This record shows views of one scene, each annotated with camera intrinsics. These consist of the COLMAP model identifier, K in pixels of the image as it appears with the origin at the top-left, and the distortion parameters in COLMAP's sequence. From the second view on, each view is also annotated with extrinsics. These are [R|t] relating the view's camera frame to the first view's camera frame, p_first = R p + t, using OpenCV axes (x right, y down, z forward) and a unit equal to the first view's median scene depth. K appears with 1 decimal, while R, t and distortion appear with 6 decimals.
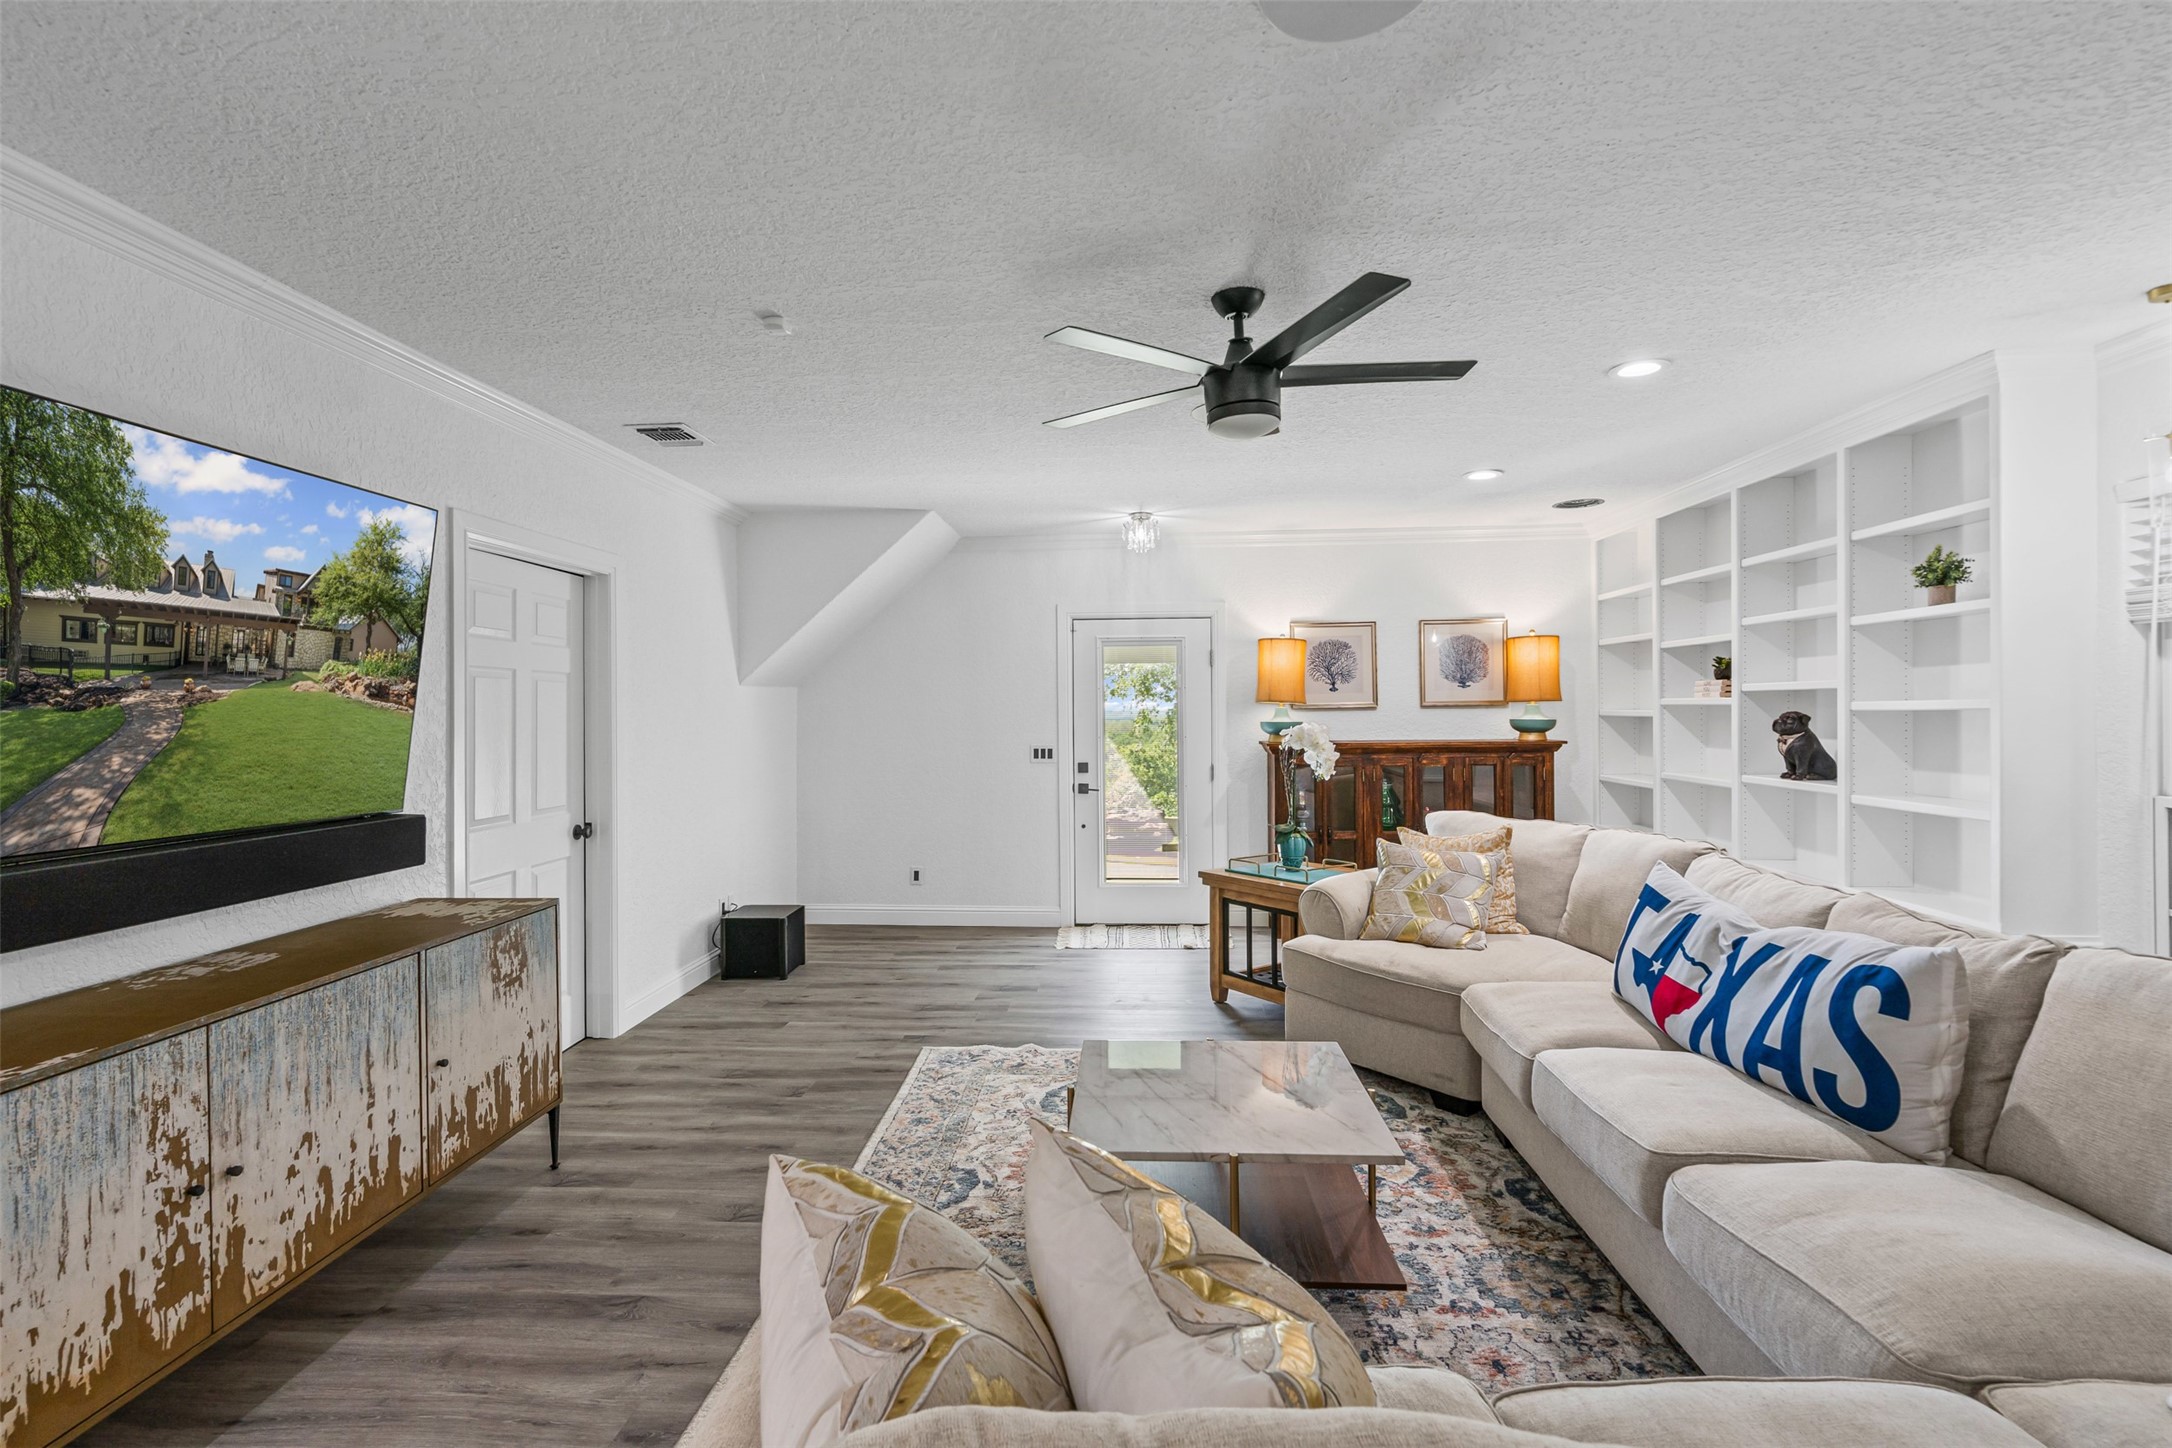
lens RADIAL K [[989.1, 0, 1079.5], [0, 989.1, 725.4], [0, 0, 1]] dist [-0.012481, 0.006499]
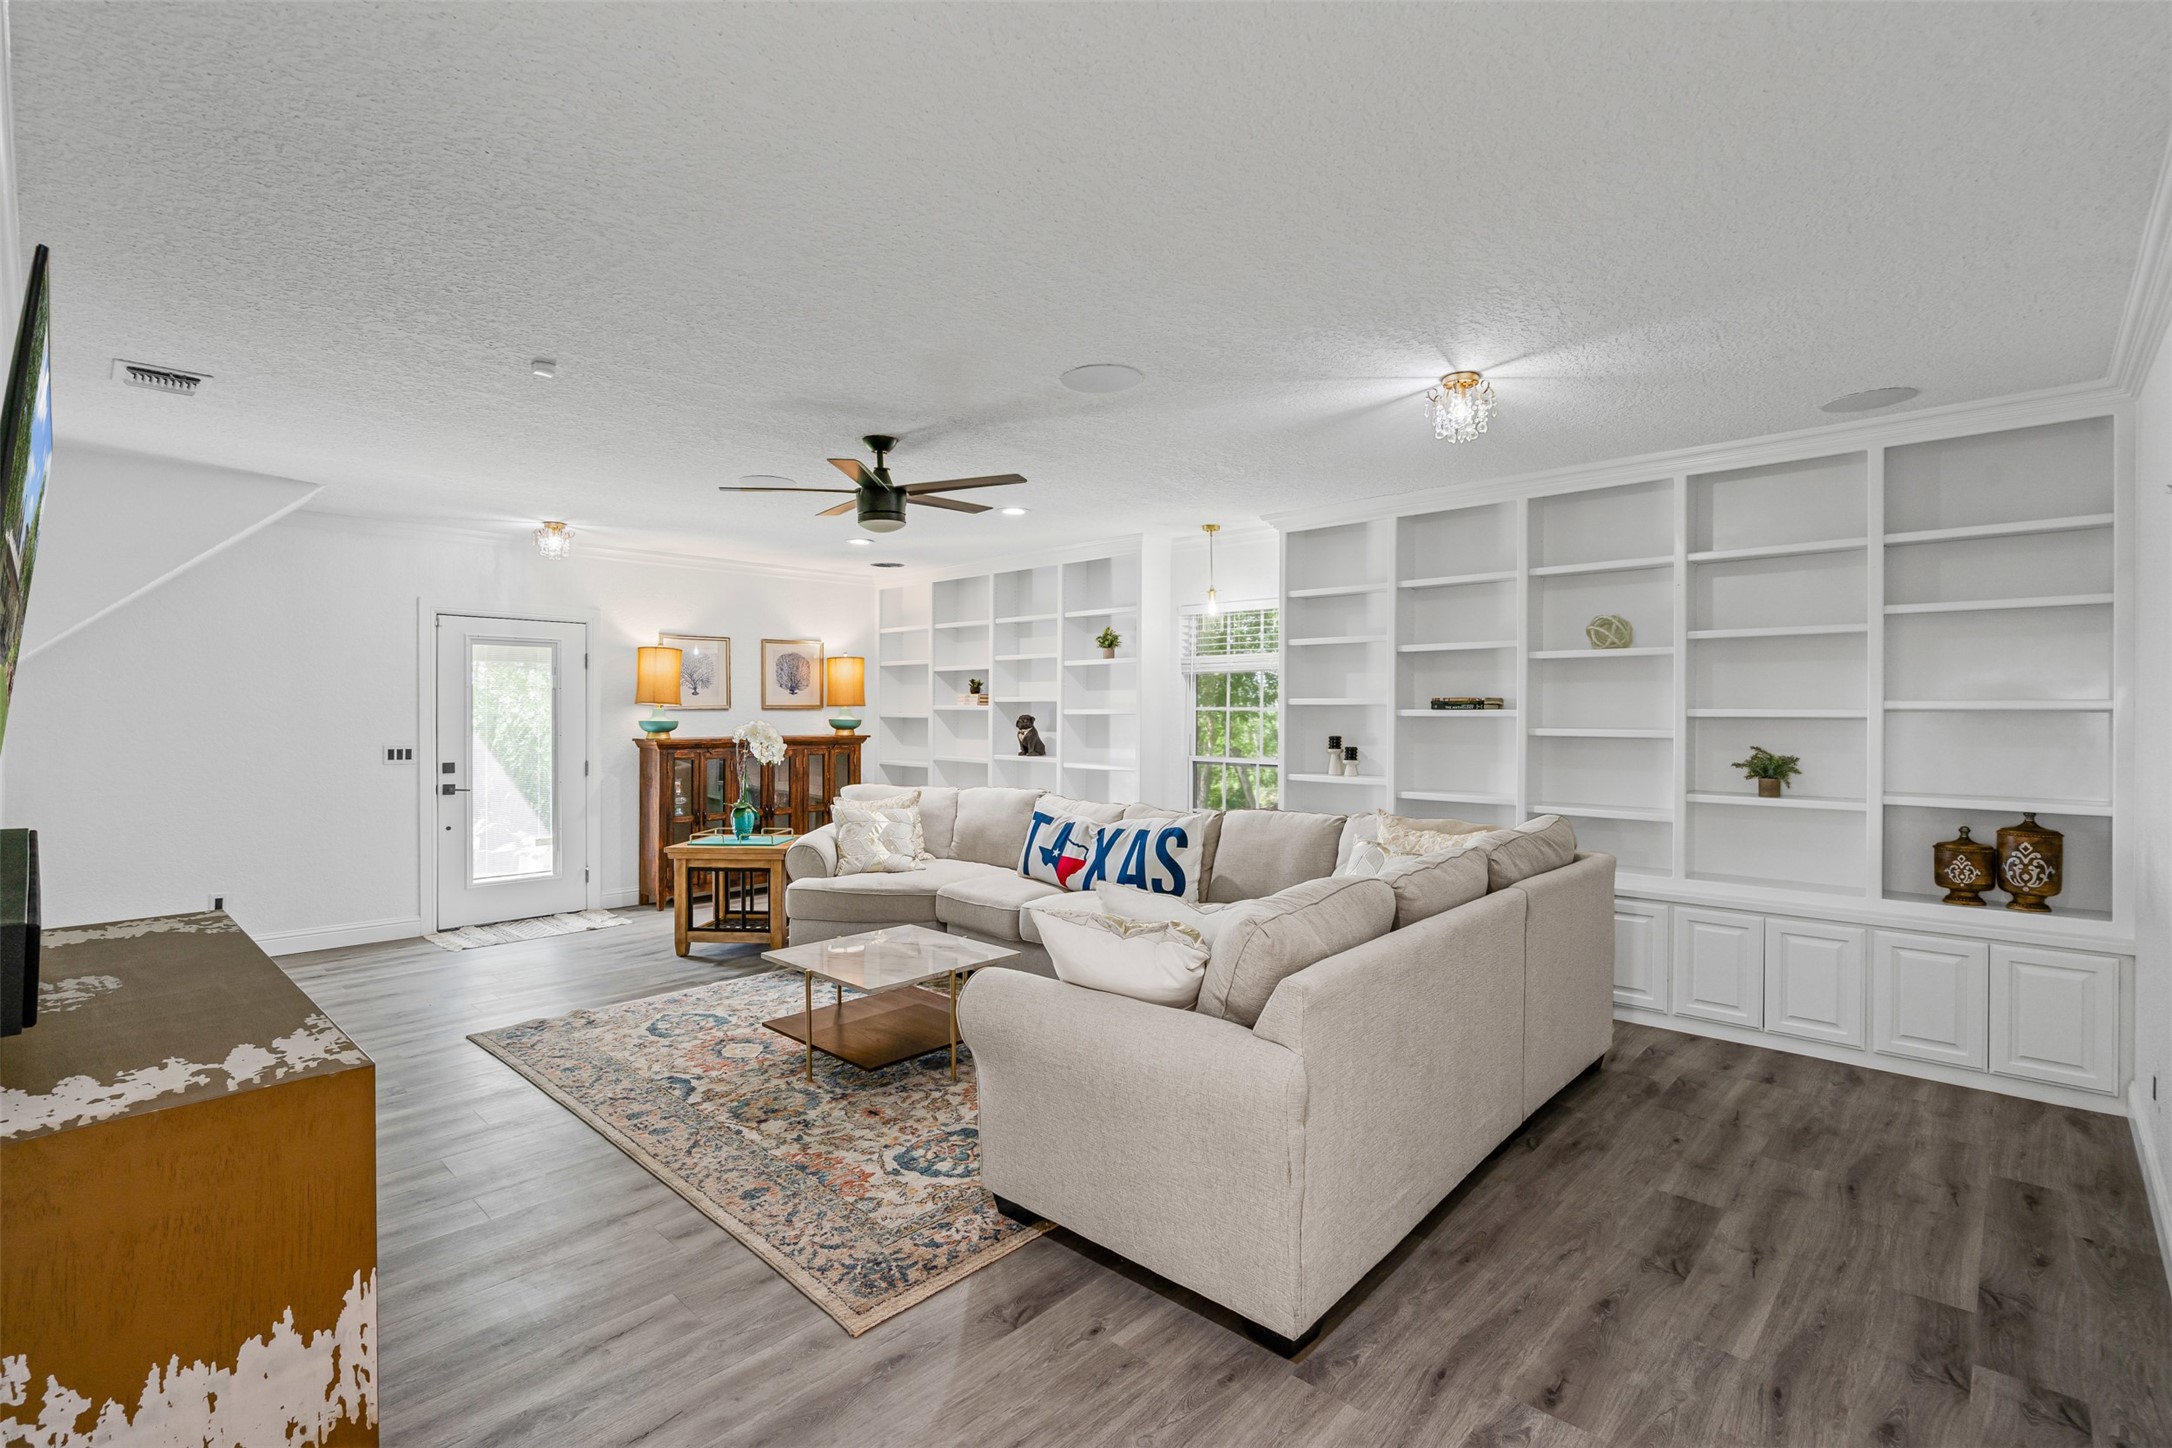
lens RADIAL K [[989.1, 0, 1079.5], [0, 989.1, 725.4], [0, 0, 1]] dist [-0.012481, 0.006499]
pose [[0.641168, 0.000379, 0.767400, -0.552638], [0.002573, 0.999993, -0.002644, 0.009022], [-0.767396, 0.003670, 0.641163, -0.147760]]
